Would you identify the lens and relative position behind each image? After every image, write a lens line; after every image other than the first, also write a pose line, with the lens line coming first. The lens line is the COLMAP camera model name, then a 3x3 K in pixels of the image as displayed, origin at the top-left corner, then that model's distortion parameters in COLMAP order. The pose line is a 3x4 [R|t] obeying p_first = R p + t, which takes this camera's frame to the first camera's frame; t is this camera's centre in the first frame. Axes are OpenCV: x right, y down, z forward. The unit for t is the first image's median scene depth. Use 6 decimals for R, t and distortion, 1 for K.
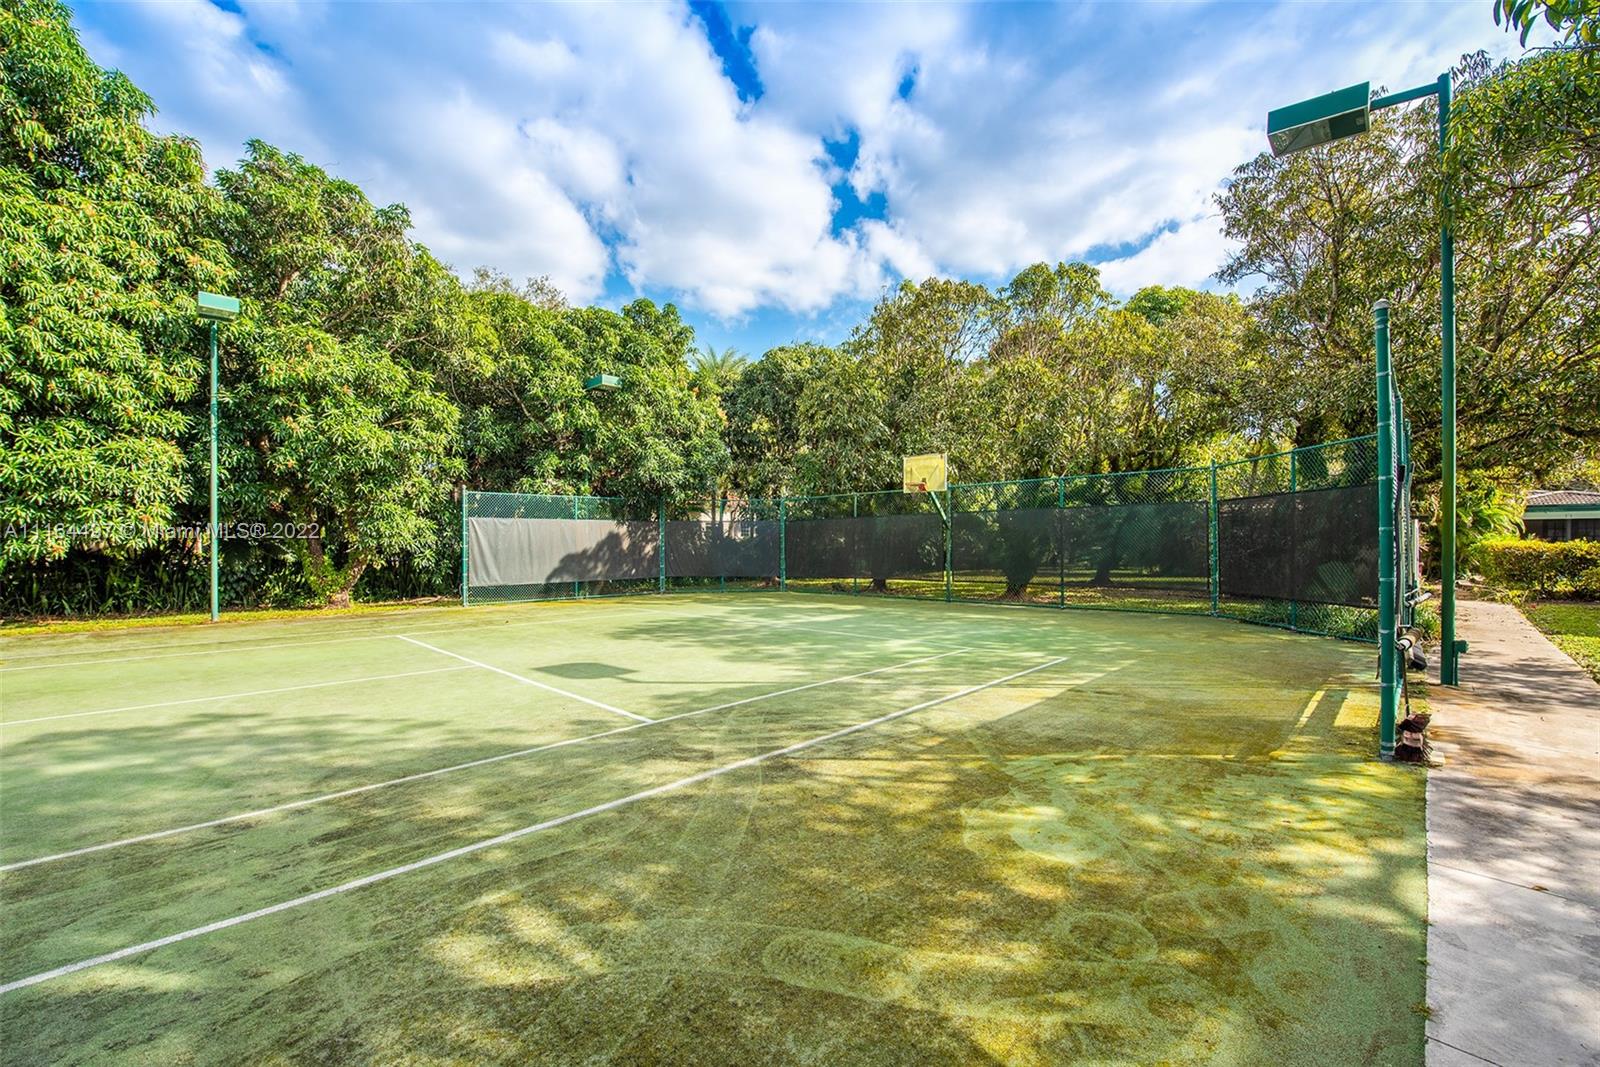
lens RADIAL K [[654.4, 0, 800.0], [0, 654.4, 533.5], [0, 0, 1]] dist [-0.012646, -0.000780]
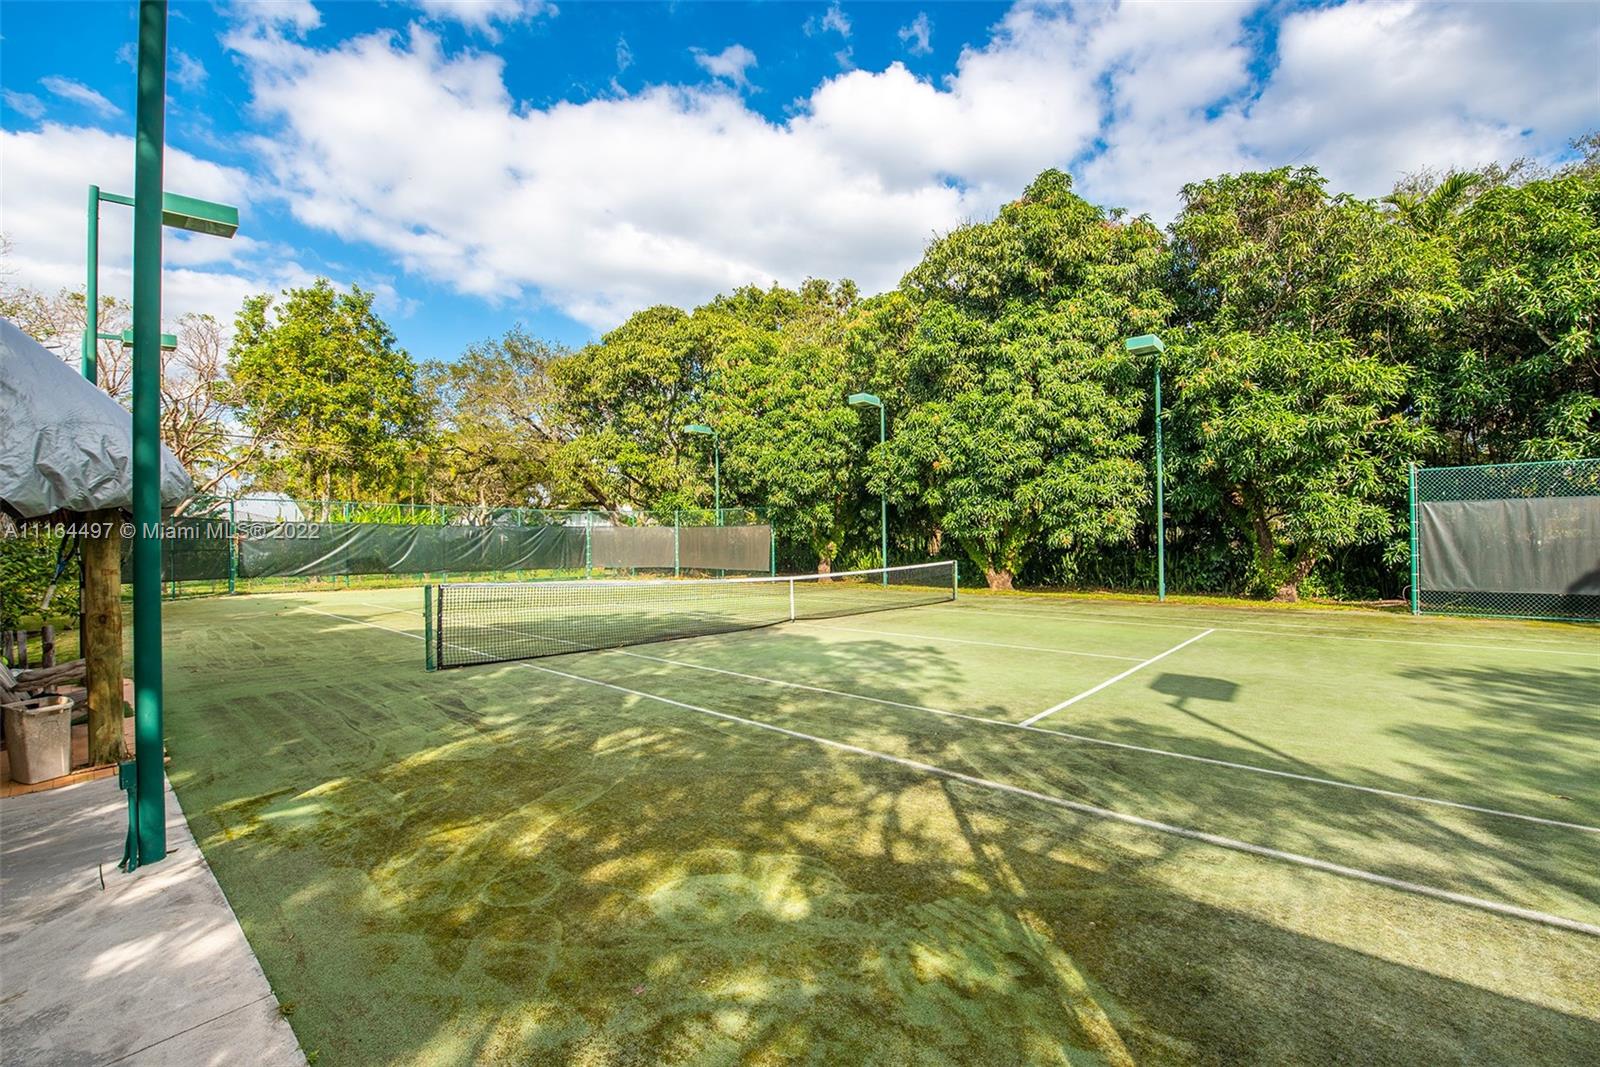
lens RADIAL K [[665.6, 0, 800.0], [0, 665.6, 533.5], [0, 0, 1]] dist [-0.015439, 0.000210]
pose [[0.040591, -0.008832, -0.999137, 0.765375], [0.023152, 0.999701, -0.007897, 0.006285], [0.998908, -0.022811, 0.040784, 0.669042]]
